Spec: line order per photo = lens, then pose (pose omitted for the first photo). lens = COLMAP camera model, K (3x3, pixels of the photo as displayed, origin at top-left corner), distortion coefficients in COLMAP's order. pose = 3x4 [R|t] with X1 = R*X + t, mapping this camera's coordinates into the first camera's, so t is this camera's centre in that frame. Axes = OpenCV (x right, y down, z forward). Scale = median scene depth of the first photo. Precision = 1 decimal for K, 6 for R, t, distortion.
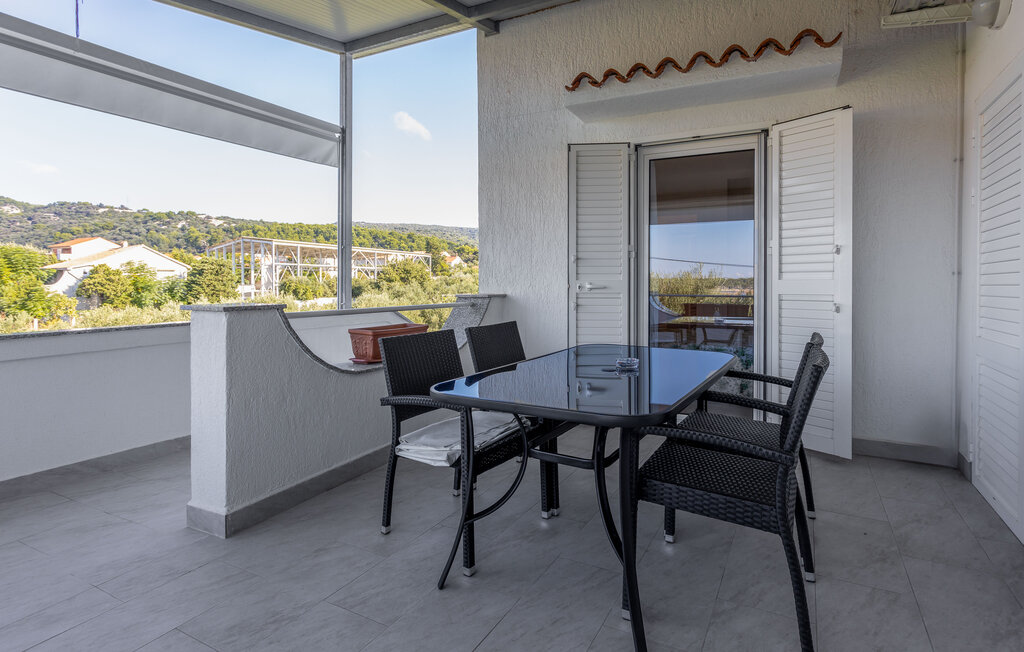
lens RADIAL K [[522.9, 0, 514.7], [0, 522.9, 285.1], [0, 0, 1]] dist [0.000249, -0.000004]
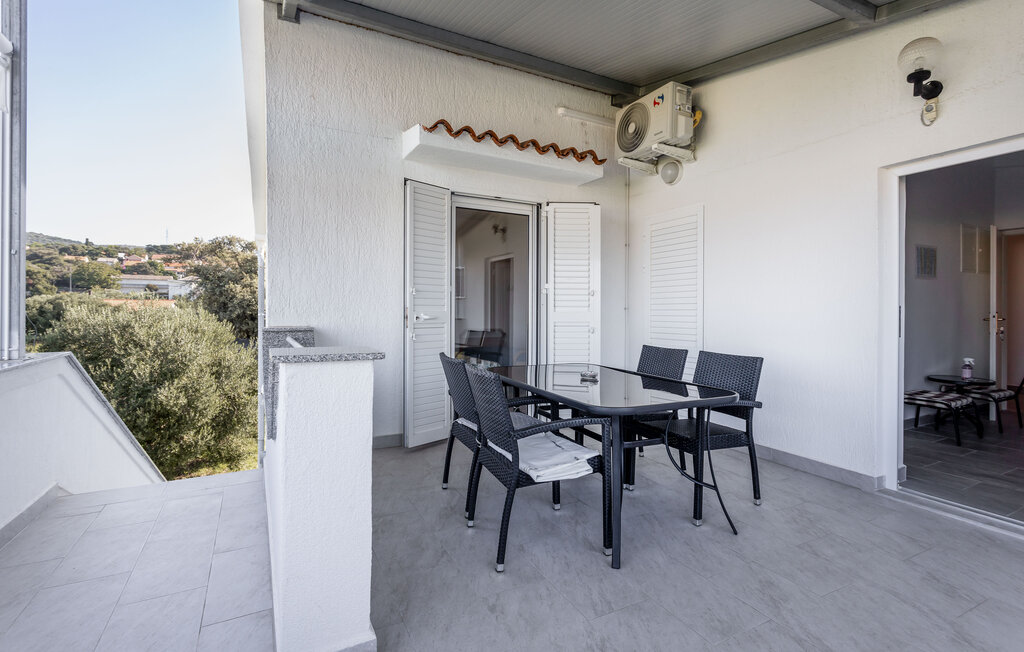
lens RADIAL K [[519.0, 0, 513.9], [0, 519.0, 312.7], [0, 0, 1]] dist [0.001230, 0.000061]
pose [[0.546522, 0.001648, 0.837443, -0.714187], [-0.000614, 0.999999, -0.001568, -0.005543], [-0.837444, 0.000343, 0.546523, 0.303530]]
